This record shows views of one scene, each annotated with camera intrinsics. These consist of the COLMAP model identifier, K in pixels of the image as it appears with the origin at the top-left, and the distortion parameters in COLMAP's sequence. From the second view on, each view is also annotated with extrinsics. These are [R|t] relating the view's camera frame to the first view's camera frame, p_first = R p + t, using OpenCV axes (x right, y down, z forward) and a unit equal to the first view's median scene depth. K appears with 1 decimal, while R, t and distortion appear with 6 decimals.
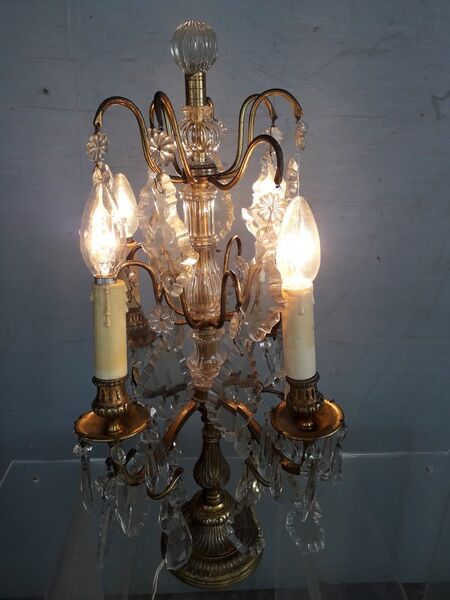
lens RADIAL K [[484.7, 0, 225.0], [0, 484.7, 300.0], [0, 0, 1]] dist [-0.007723, -0.012498]
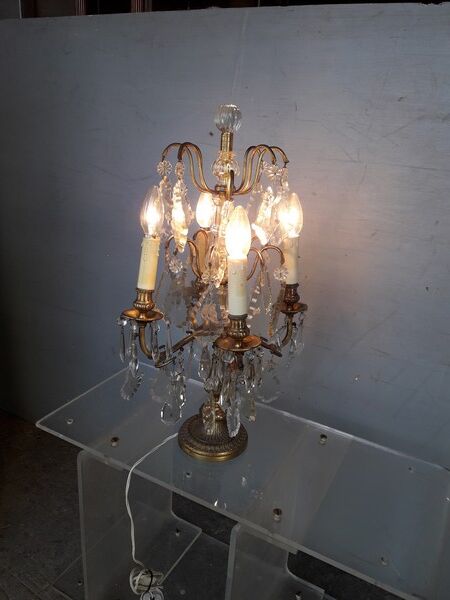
lens RADIAL K [[484.7, 0, 225.0], [0, 484.7, 300.0], [0, 0, 1]] dist [-0.007723, -0.012498]
pose [[0.850619, 0.219509, -0.477769, 0.520870], [-0.249131, 0.968469, 0.001407, 0.068008], [0.463013, 0.117830, 0.878484, -0.275325]]
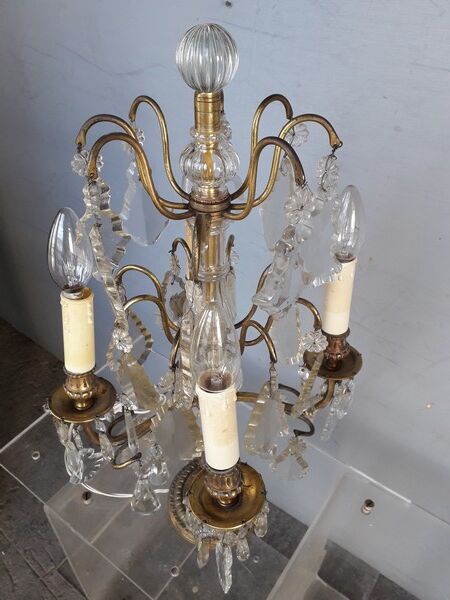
lens RADIAL K [[484.7, 0, 225.0], [0, 484.7, 300.0], [0, 0, 1]] dist [-0.007723, -0.012498]
pose [[0.779865, 0.403083, -0.478889, 0.277717], [-0.242663, 0.899921, 0.362294, -0.261532], [0.576997, -0.166332, 0.799630, 0.187781]]
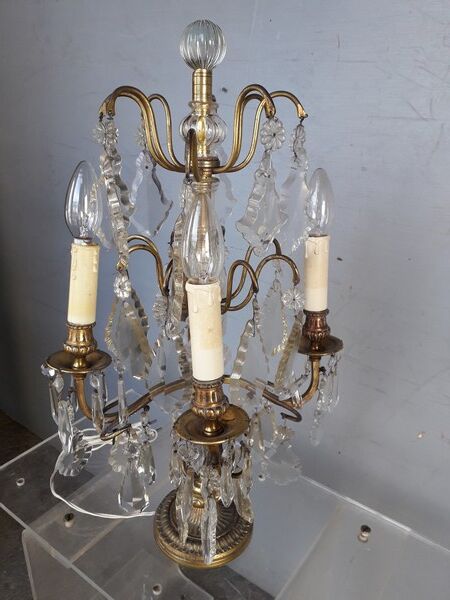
lens RADIAL K [[483.1, 0, 228.2], [0, 483.1, 301.6], [0, 0, 1]] dist [-0.003616, -0.010365]
pose [[0.777935, 0.254094, -0.574677, 0.411739], [-0.256637, 0.963313, 0.078522, -0.046219], [0.573546, 0.086398, 0.814604, 0.127952]]
